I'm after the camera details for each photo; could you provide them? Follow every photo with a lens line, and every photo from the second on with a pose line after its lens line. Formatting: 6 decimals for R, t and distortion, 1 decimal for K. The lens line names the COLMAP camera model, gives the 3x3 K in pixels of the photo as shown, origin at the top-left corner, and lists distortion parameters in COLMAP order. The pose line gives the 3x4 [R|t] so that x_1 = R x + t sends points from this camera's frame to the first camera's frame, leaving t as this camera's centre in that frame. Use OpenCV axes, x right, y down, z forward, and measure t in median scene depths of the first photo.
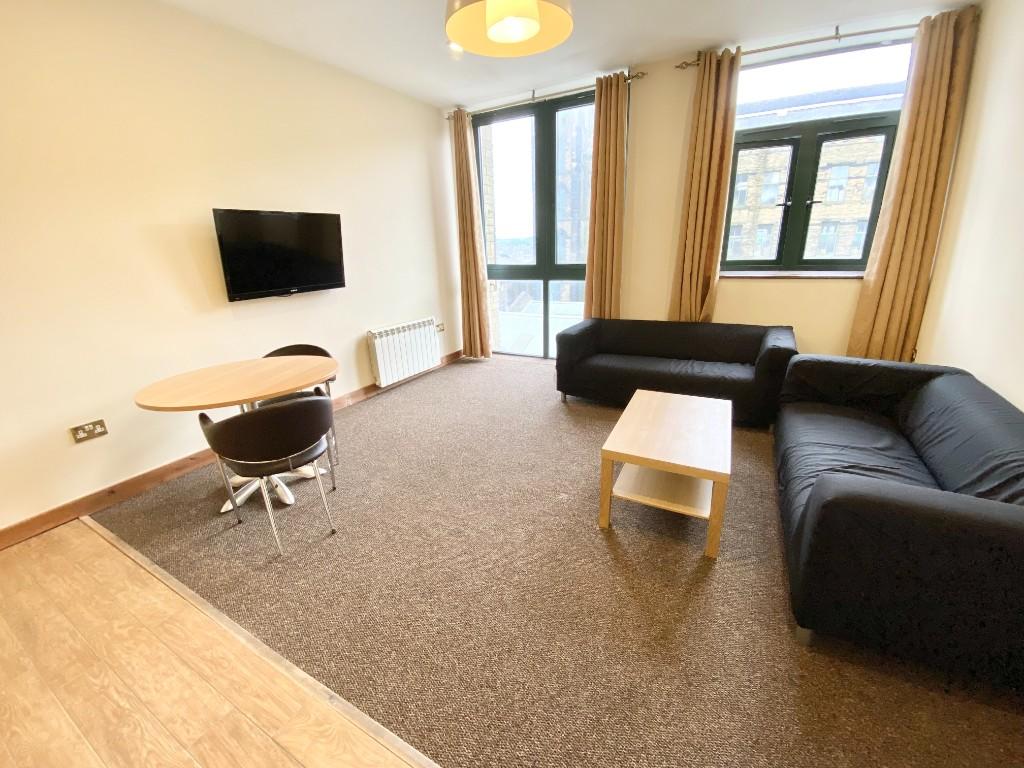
lens RADIAL K [[417.8, 0, 518.2], [0, 417.8, 390.4], [0, 0, 1]] dist [0.030127, -0.024801]
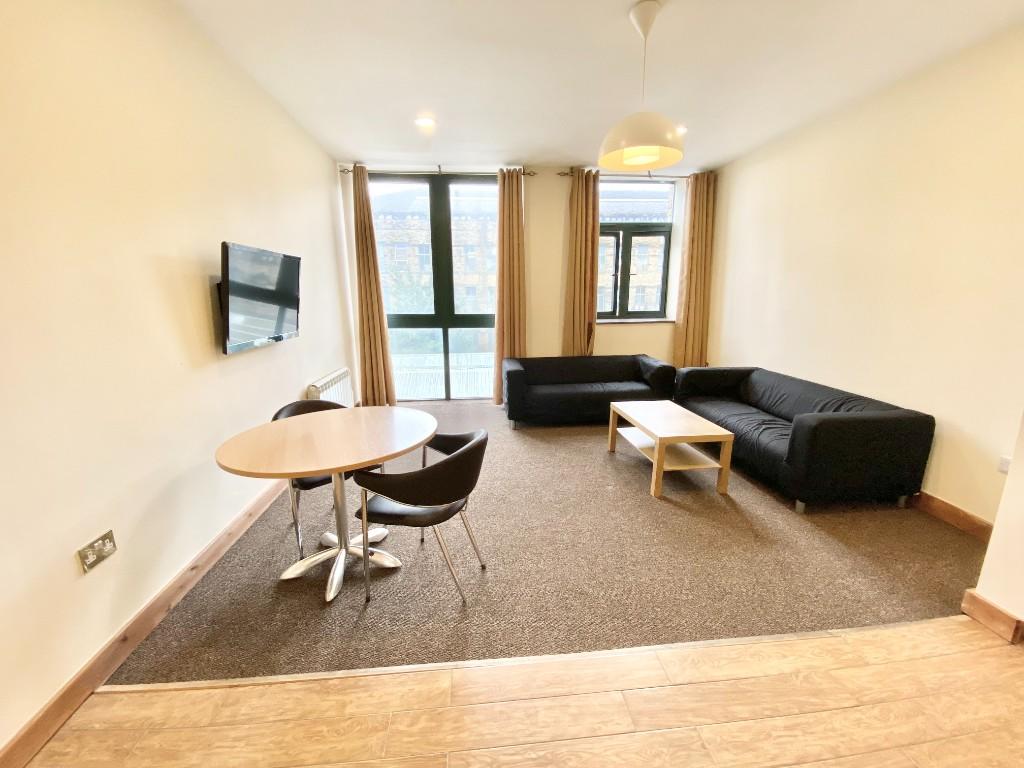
lens RADIAL K [[417.8, 0, 518.2], [0, 417.8, 390.4], [0, 0, 1]] dist [0.030127, -0.024801]
pose [[0.822405, -0.099636, 0.560109, -0.571559], [0.167804, 0.983225, -0.071483, 0.005201], [-0.543591, 0.152777, 0.825329, 0.043742]]
